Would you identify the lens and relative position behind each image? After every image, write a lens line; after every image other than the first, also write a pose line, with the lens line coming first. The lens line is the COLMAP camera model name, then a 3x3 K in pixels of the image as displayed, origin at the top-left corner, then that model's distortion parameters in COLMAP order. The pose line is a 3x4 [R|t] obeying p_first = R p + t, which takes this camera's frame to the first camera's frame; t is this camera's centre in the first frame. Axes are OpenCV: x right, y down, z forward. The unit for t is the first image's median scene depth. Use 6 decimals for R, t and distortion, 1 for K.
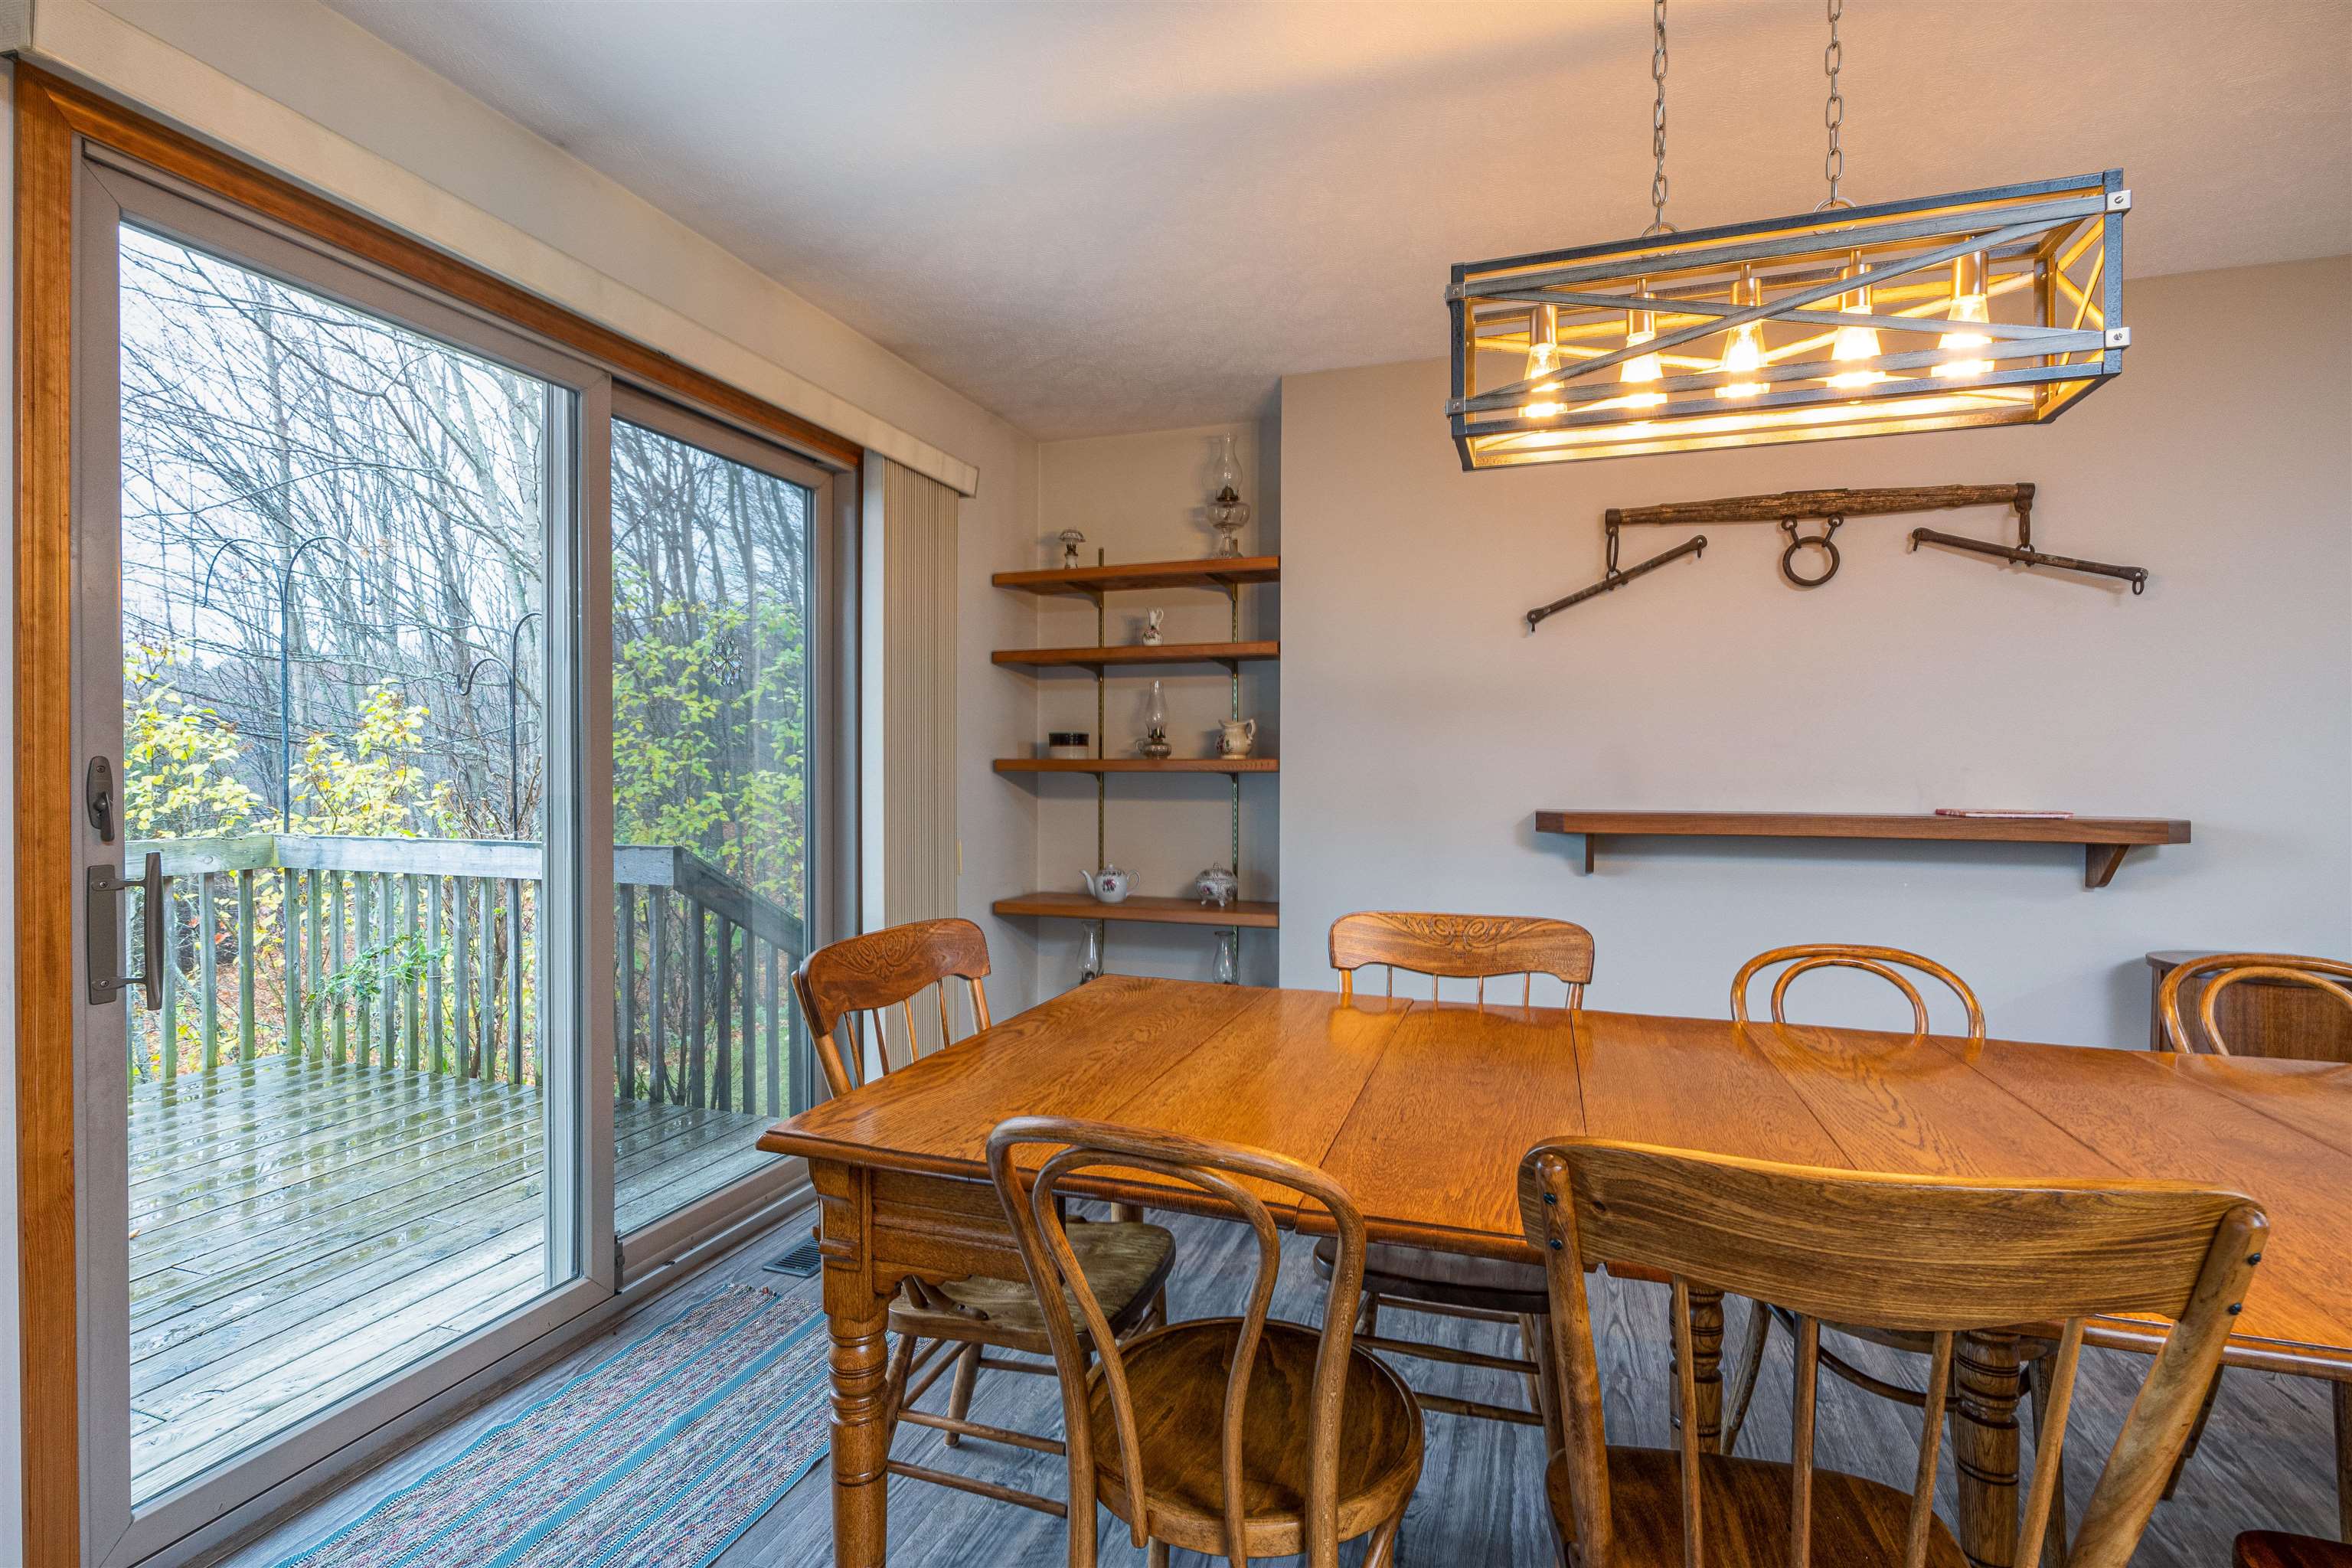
lens RADIAL K [[1079.3, 0, 1182.9], [0, 1079.3, 774.8], [0, 0, 1]] dist [-0.003016, -0.000088]
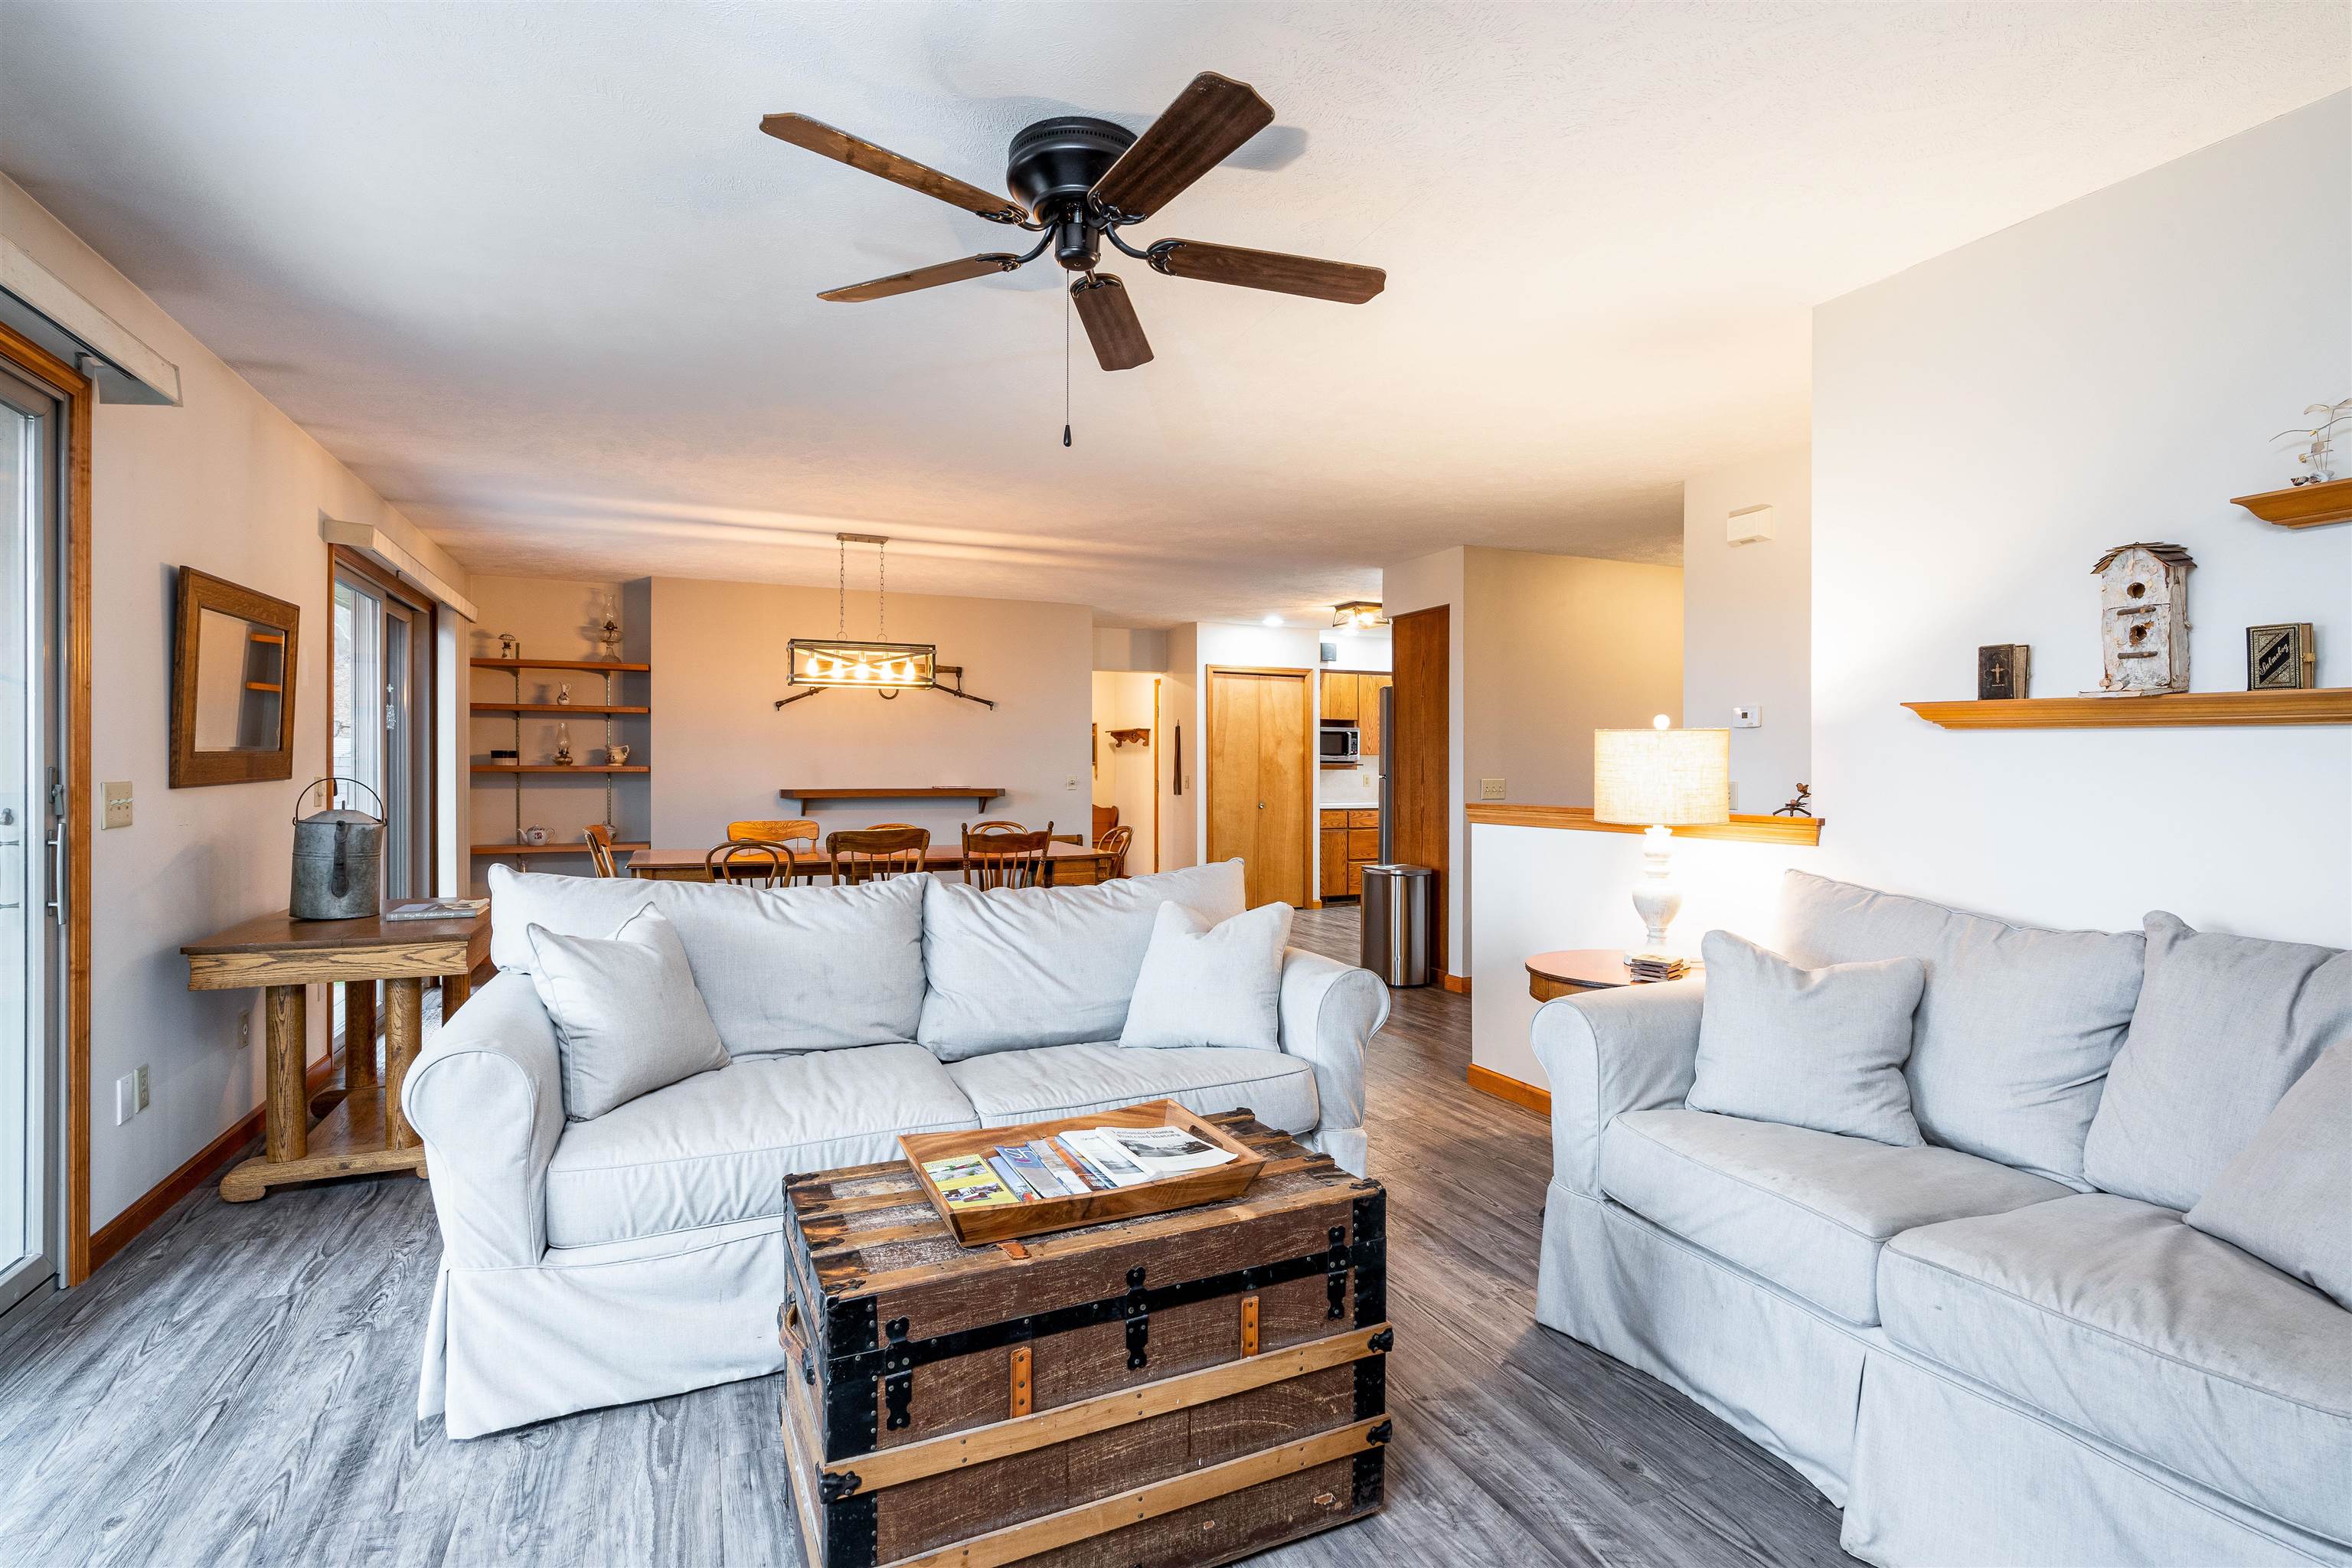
lens RADIAL K [[1079.3, 0, 1176.1], [0, 1079.3, 772.6], [0, 0, 1]] dist [-0.003016, -0.000088]
pose [[0.742412, 0.001768, 0.669942, -0.468593], [0.006680, 0.999927, -0.010041, 0.021116], [-0.669911, 0.011929, 0.742346, -1.017567]]
